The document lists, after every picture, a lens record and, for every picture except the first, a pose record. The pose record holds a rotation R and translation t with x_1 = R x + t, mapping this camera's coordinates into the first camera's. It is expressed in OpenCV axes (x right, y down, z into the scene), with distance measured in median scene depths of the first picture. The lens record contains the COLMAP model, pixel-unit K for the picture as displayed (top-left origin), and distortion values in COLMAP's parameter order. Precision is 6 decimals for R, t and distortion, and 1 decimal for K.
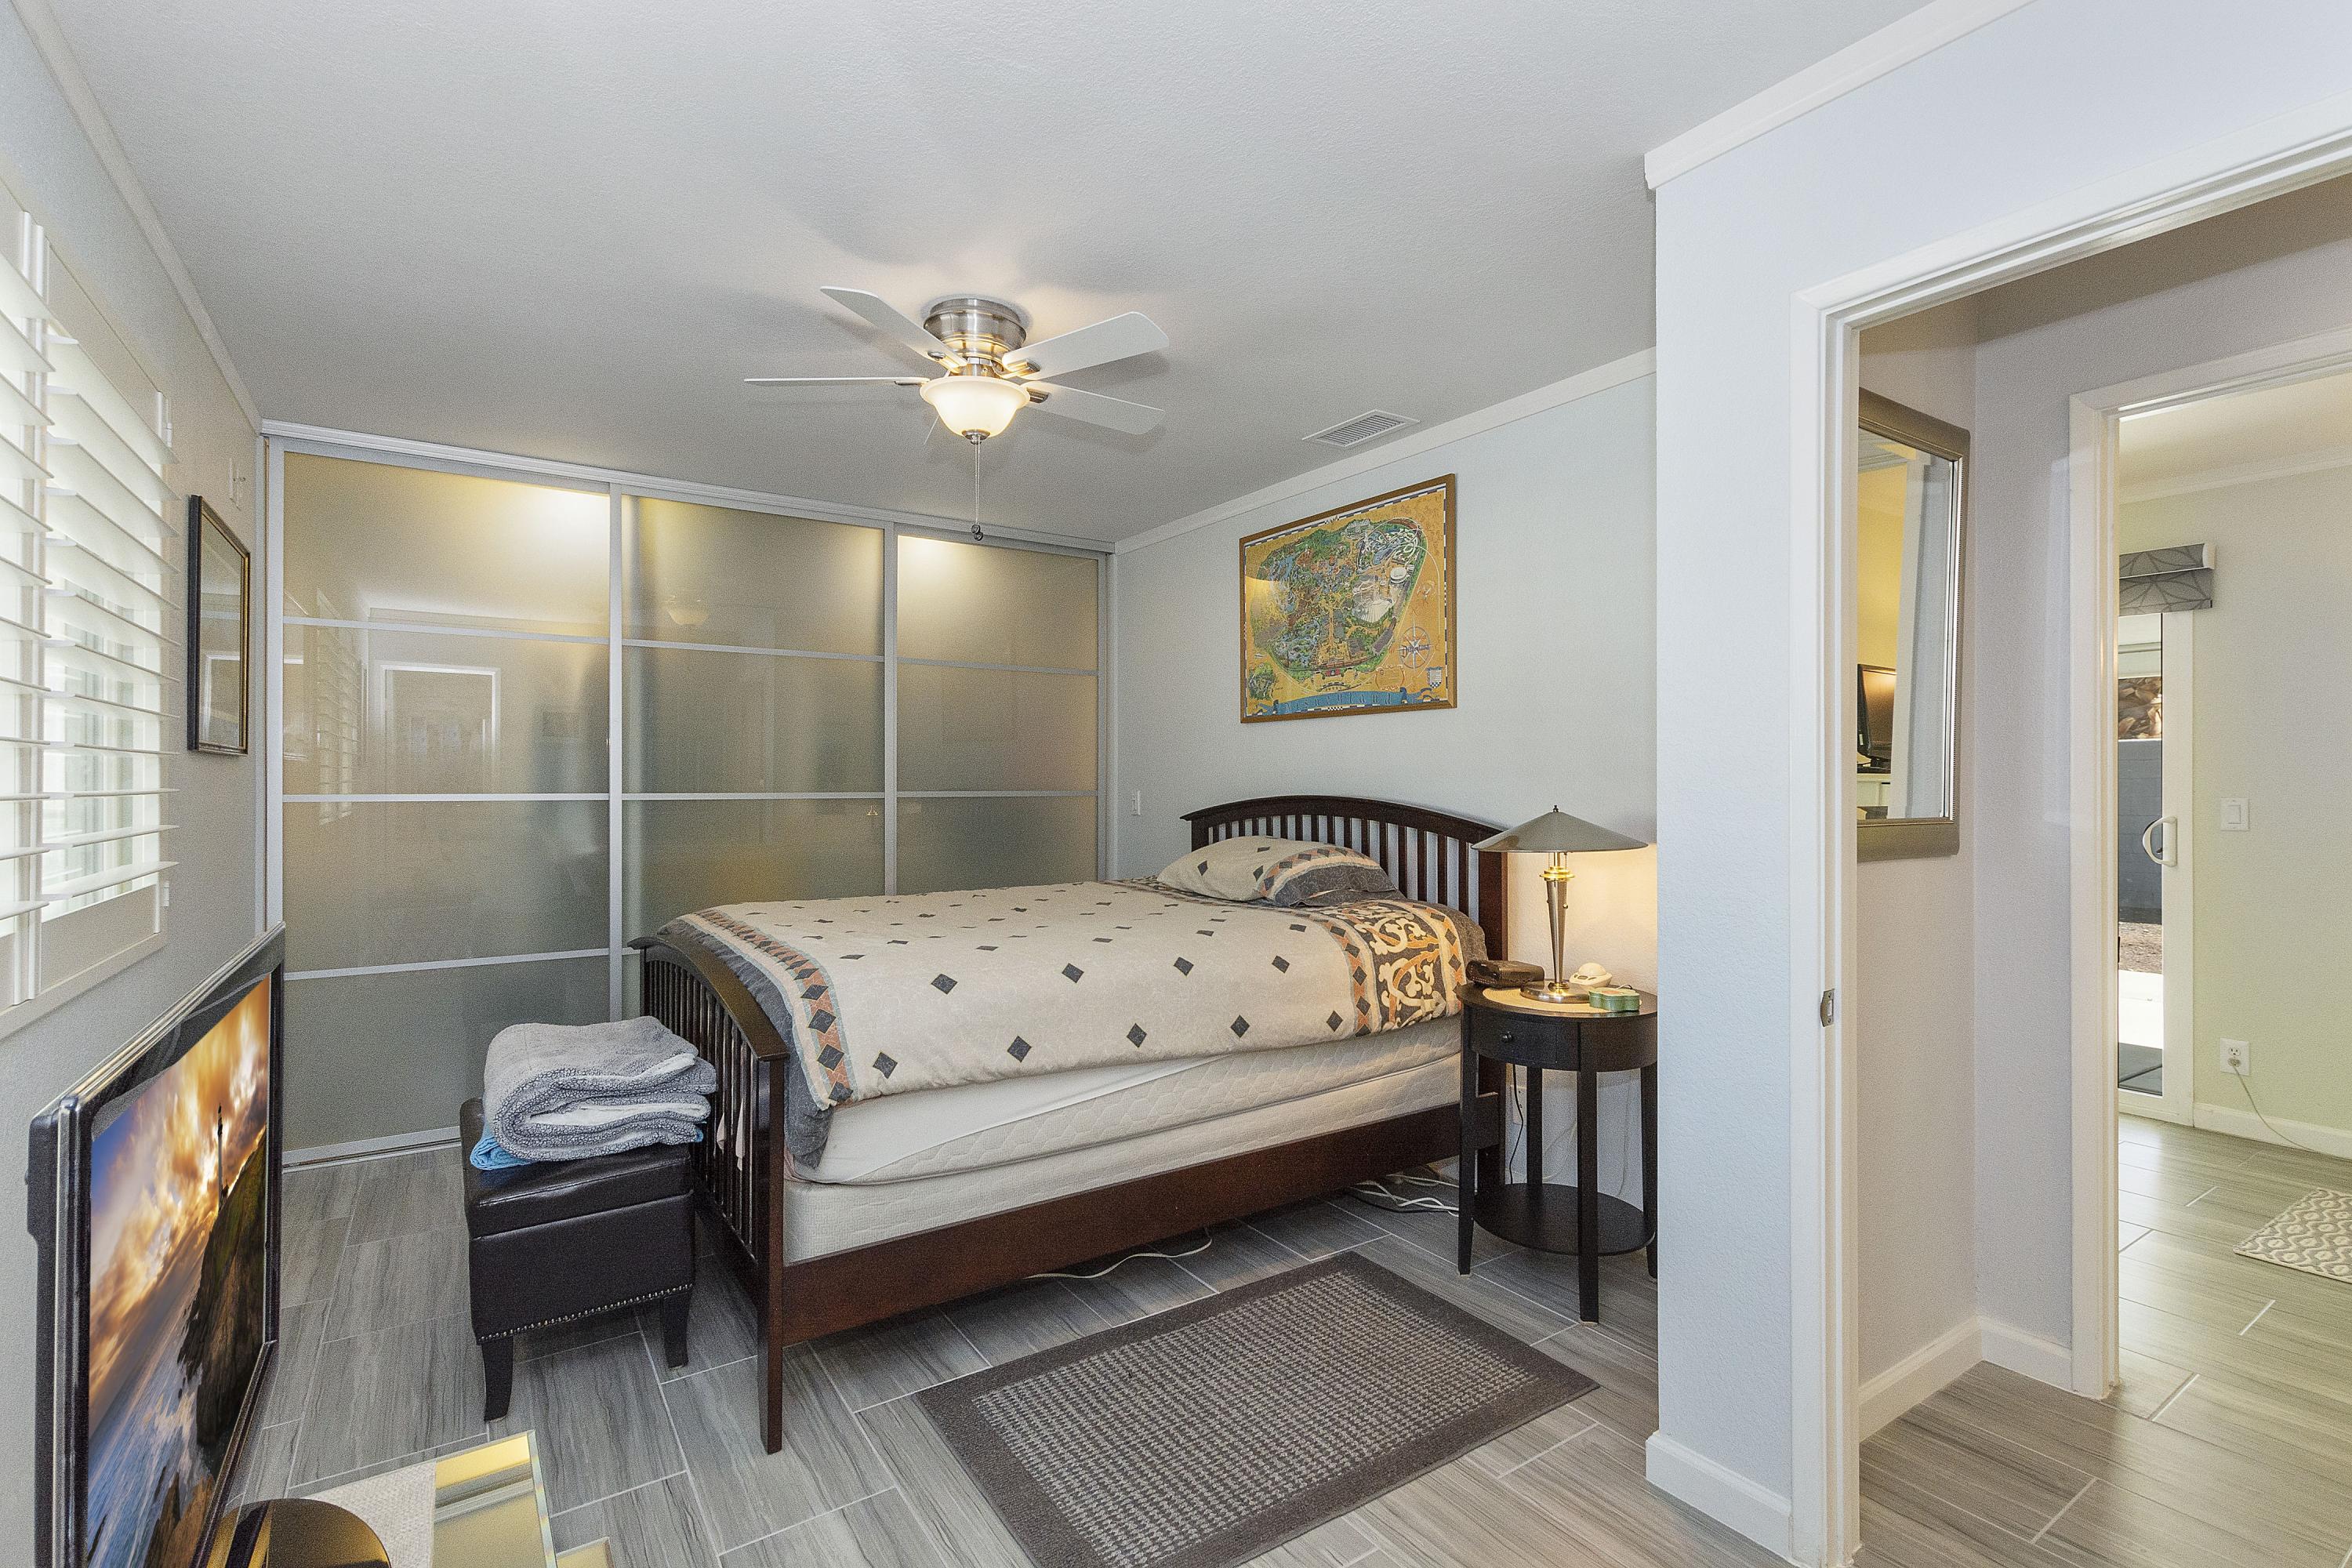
lens RADIAL K [[1086.6, 0, 1183.8], [0, 1086.6, 777.2], [0, 0, 1]] dist [0.011655, -0.003331]
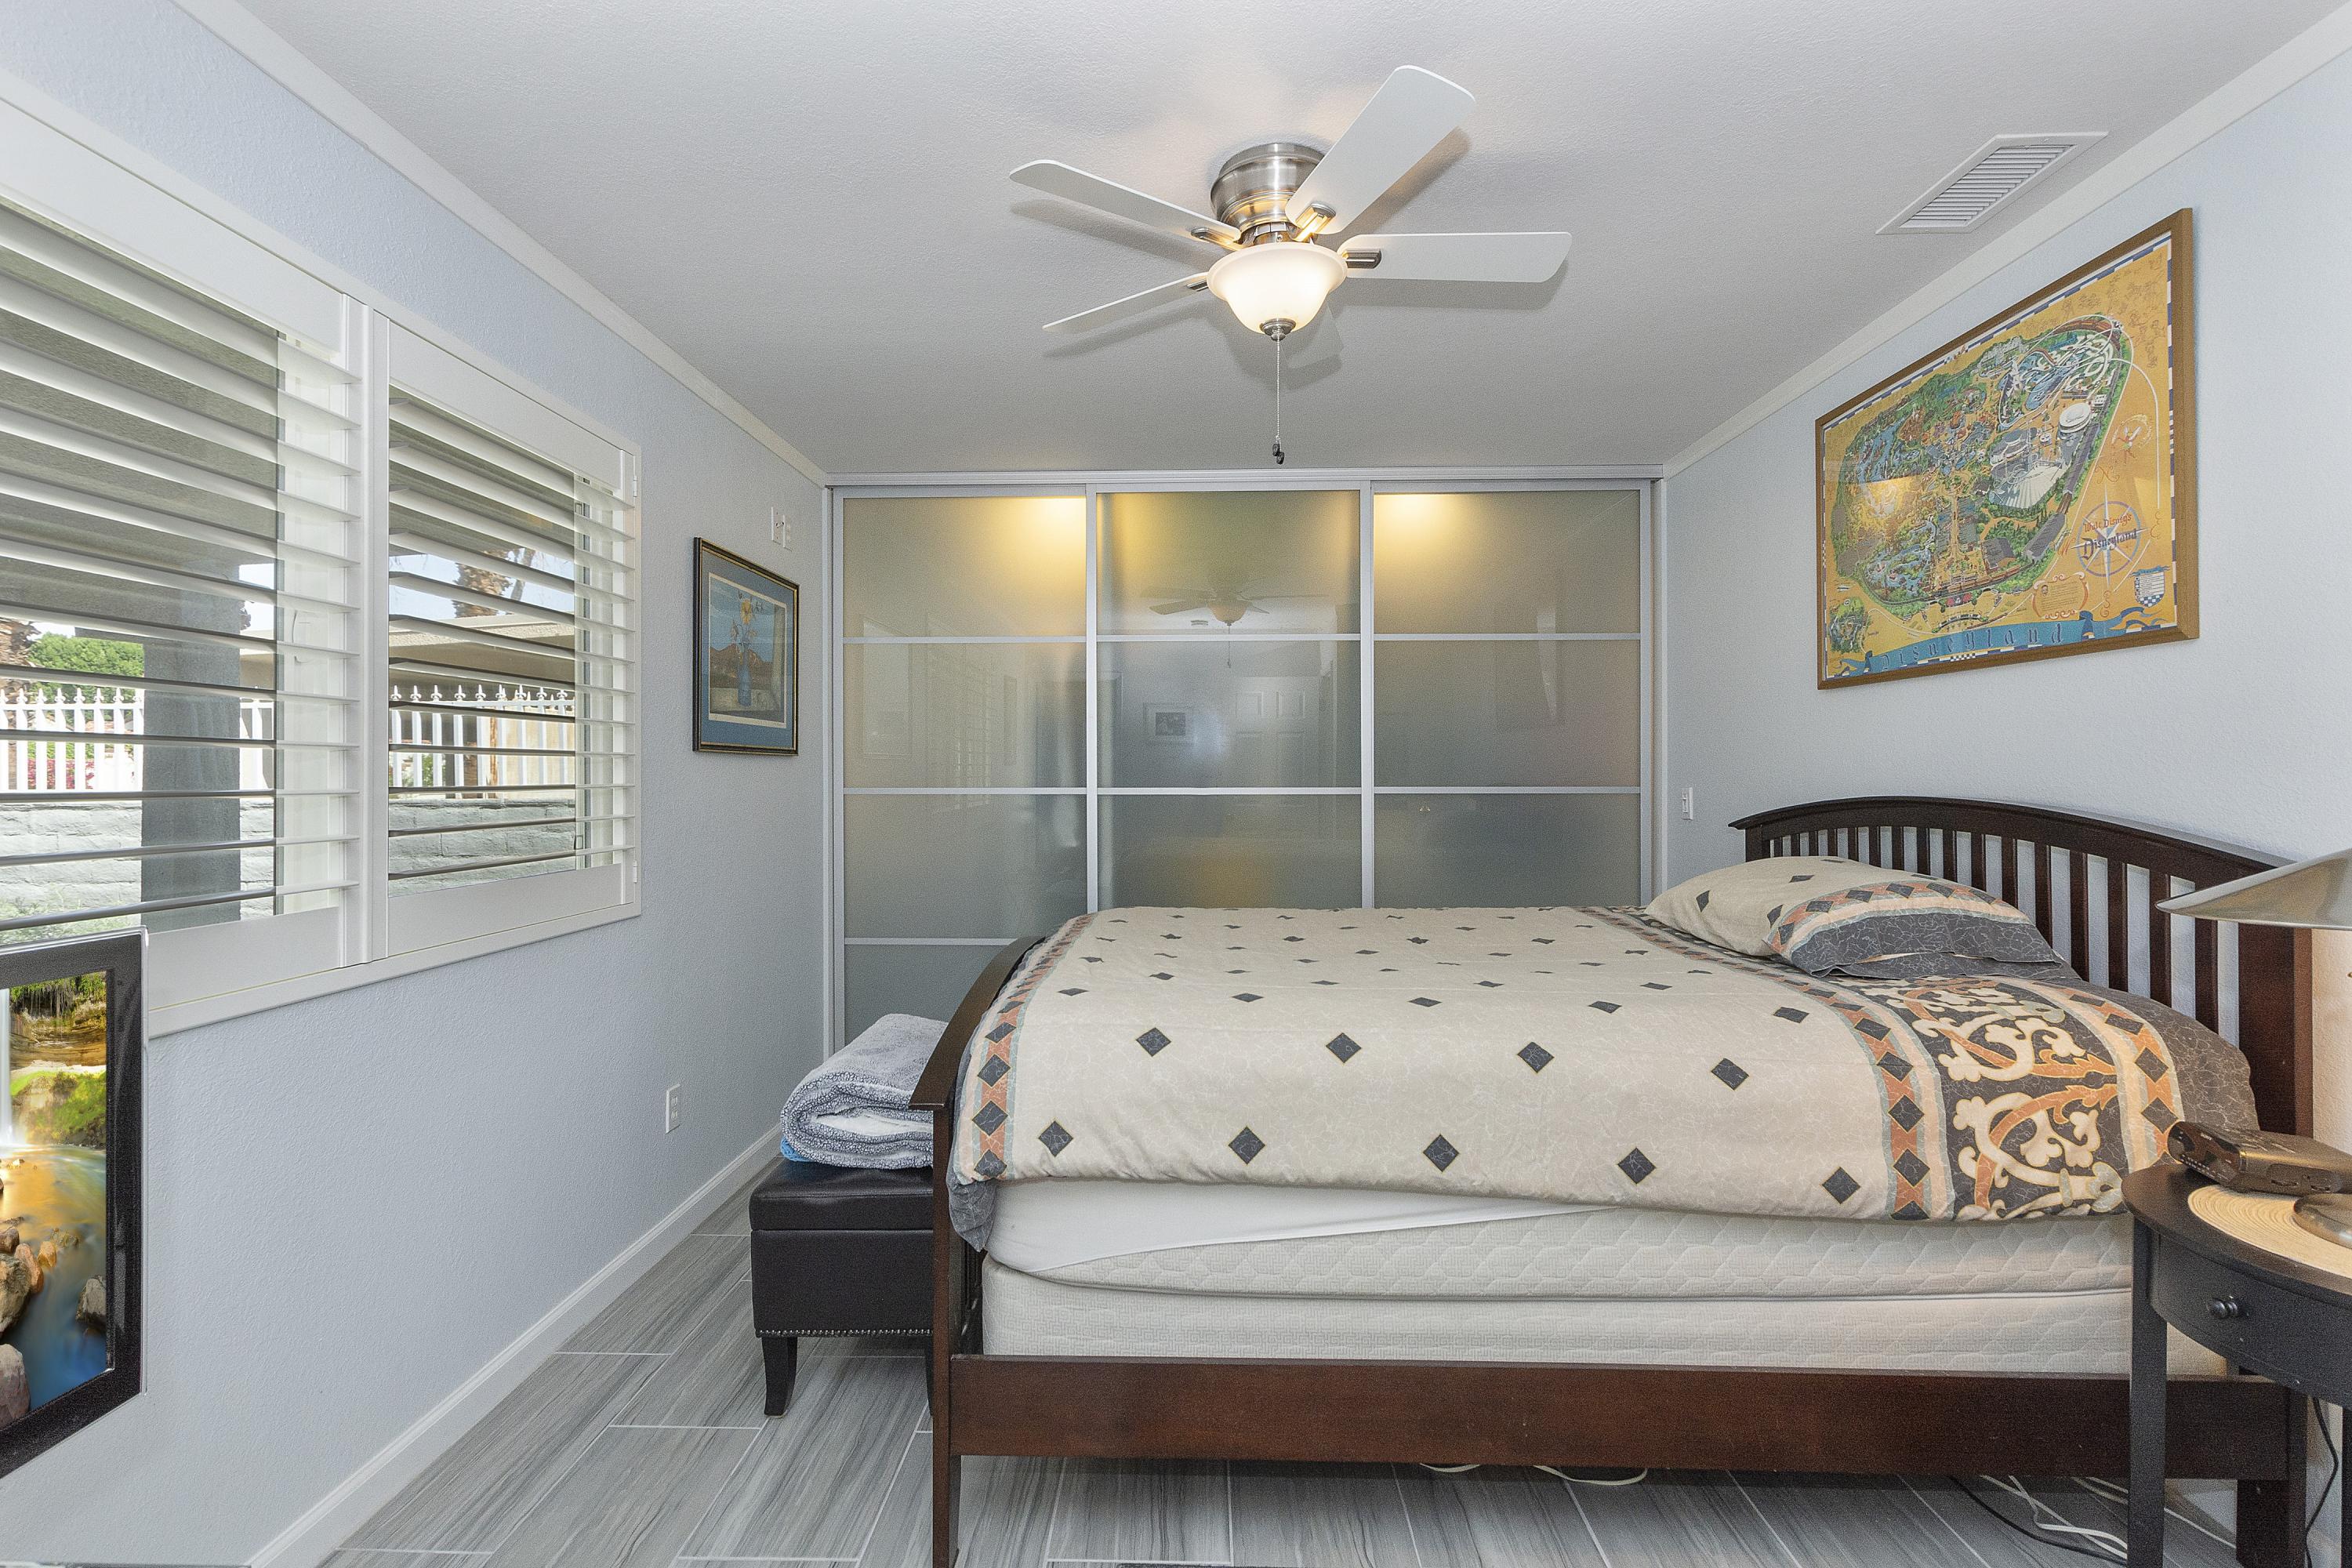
lens RADIAL K [[1086.6, 0, 1159.8], [0, 1086.6, 773.0], [0, 0, 1]] dist [0.011655, -0.003331]
pose [[0.808850, -0.003083, -0.588008, 0.152306], [0.004660, 0.999988, 0.001167, 0.000383], [0.587997, -0.003684, 0.808855, 0.251848]]
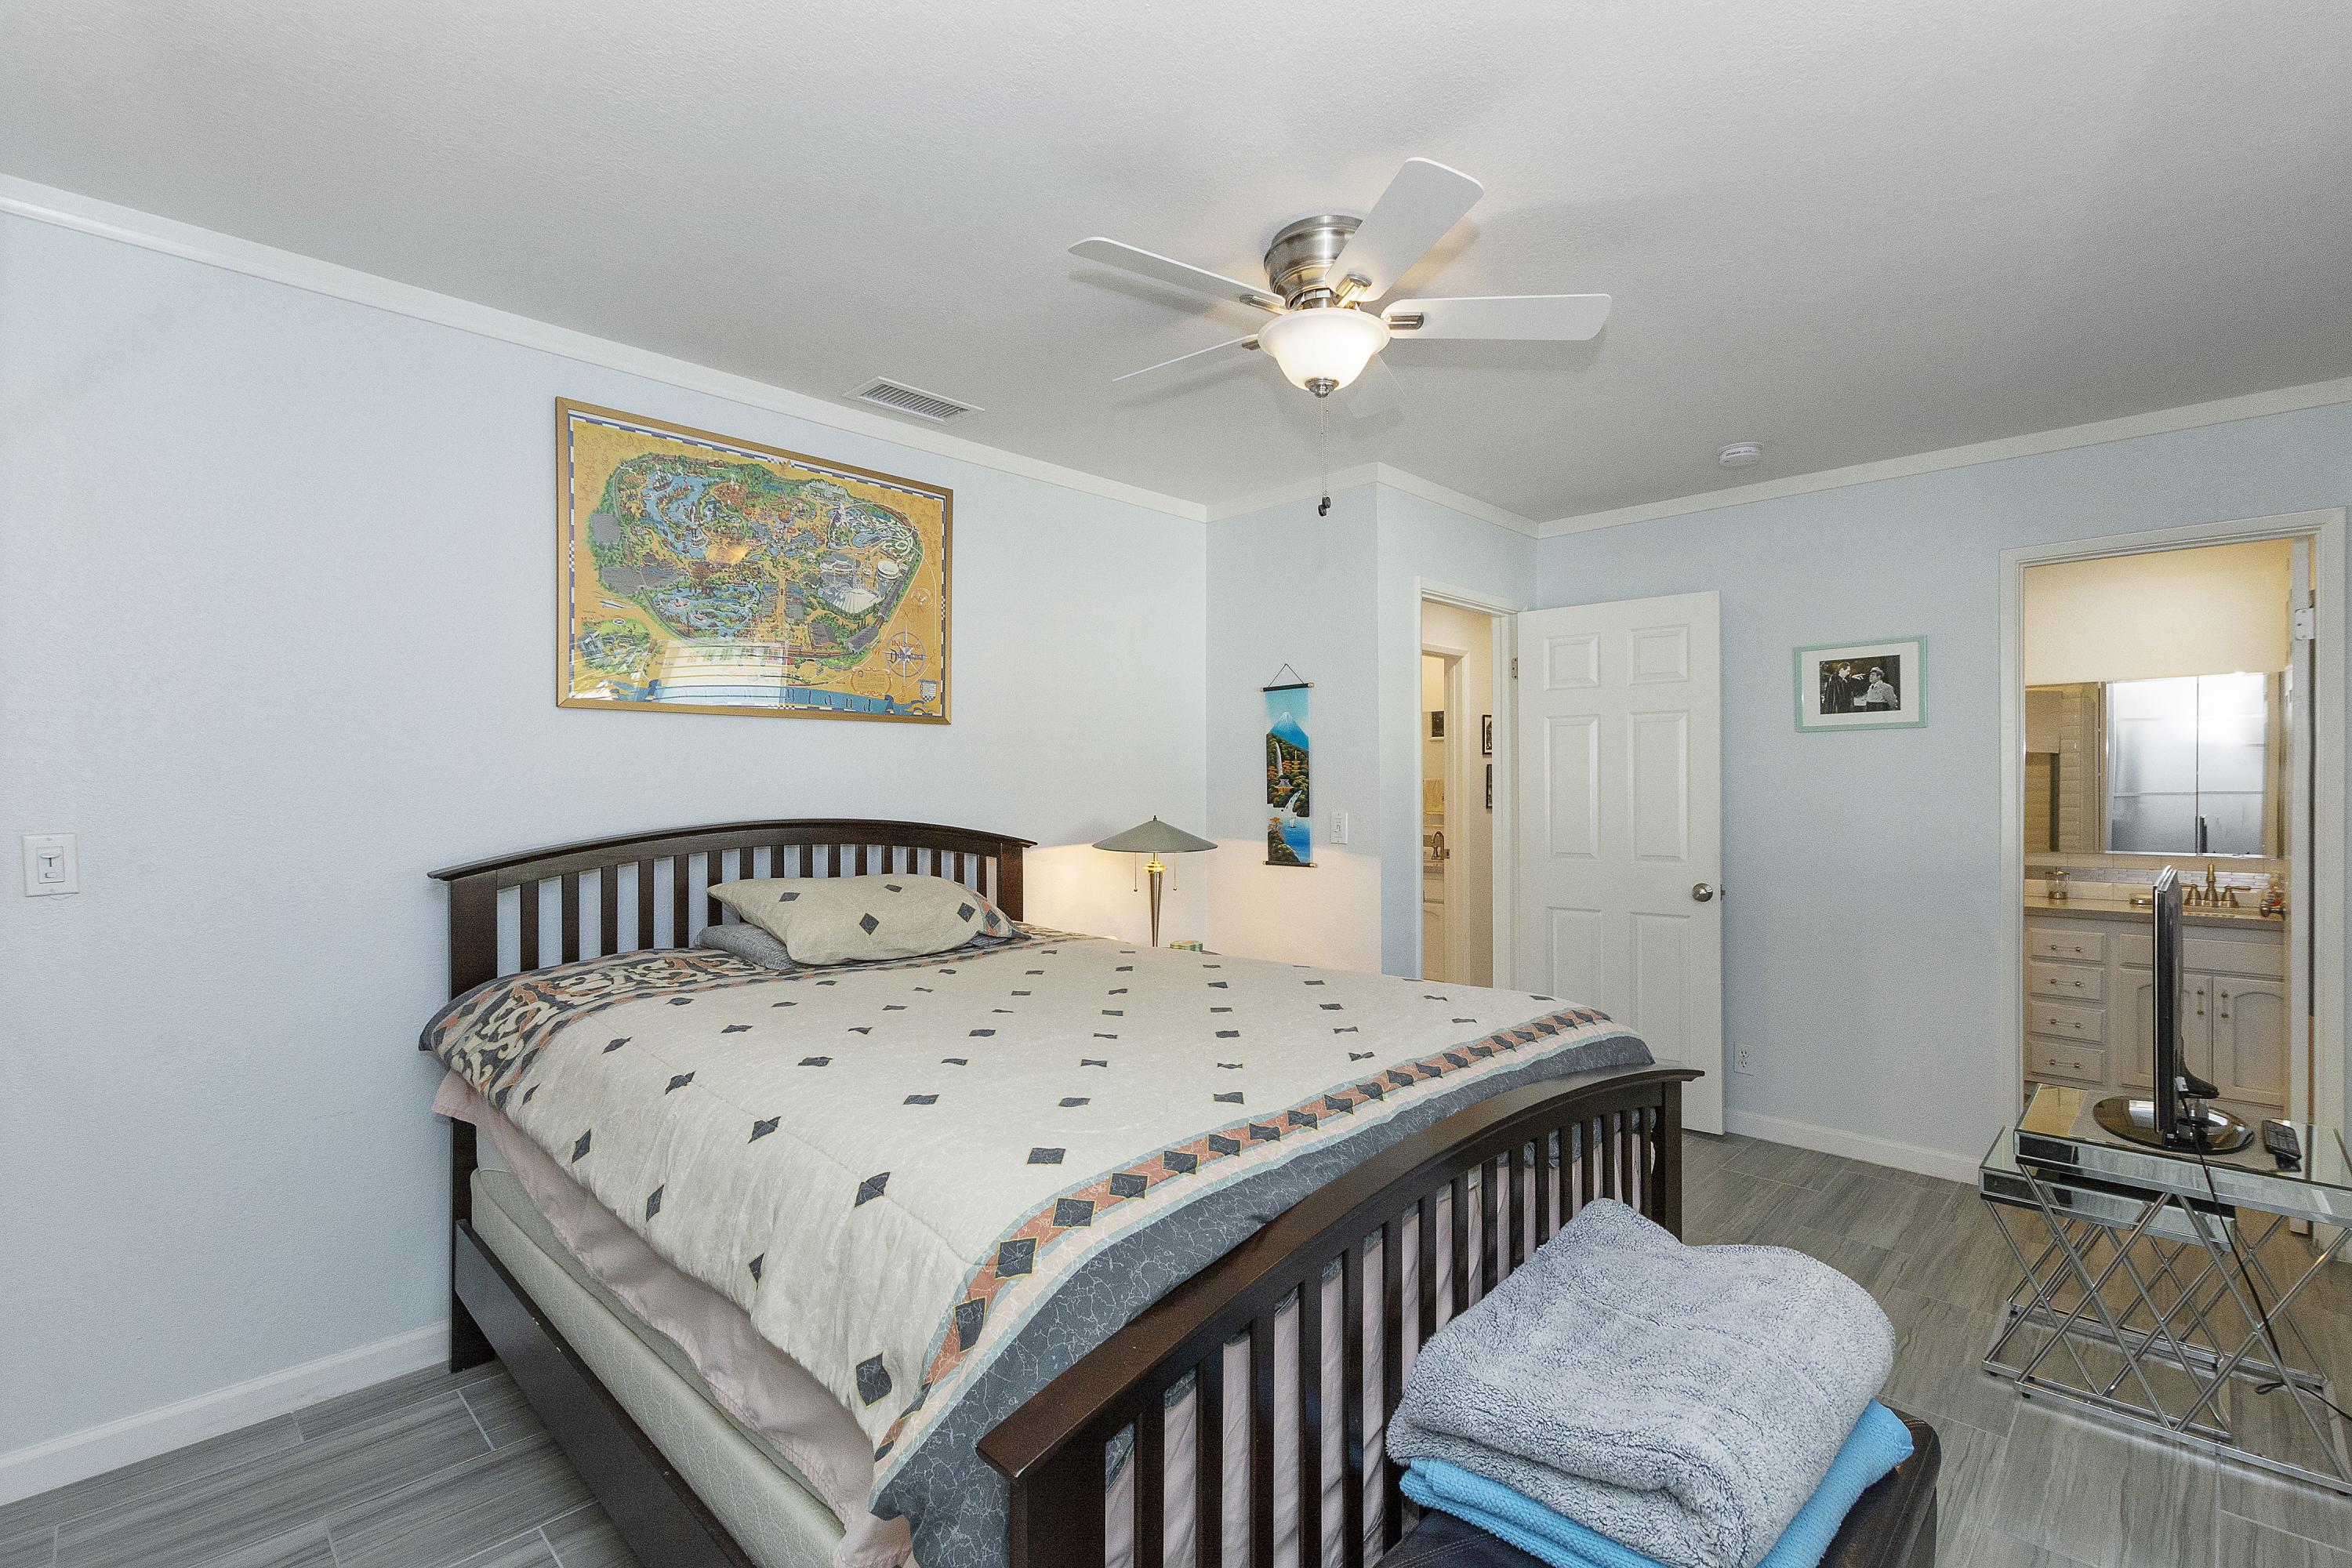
lens RADIAL K [[1086.6, 0, 1172.9], [0, 1086.6, 787.8], [0, 0, 1]] dist [0.011655, -0.003331]
pose [[-0.217348, -0.009037, 0.976052, -0.767974], [-0.005643, 0.999952, 0.008002, -0.014870], [-0.976078, -0.003769, -0.217389, 1.011448]]
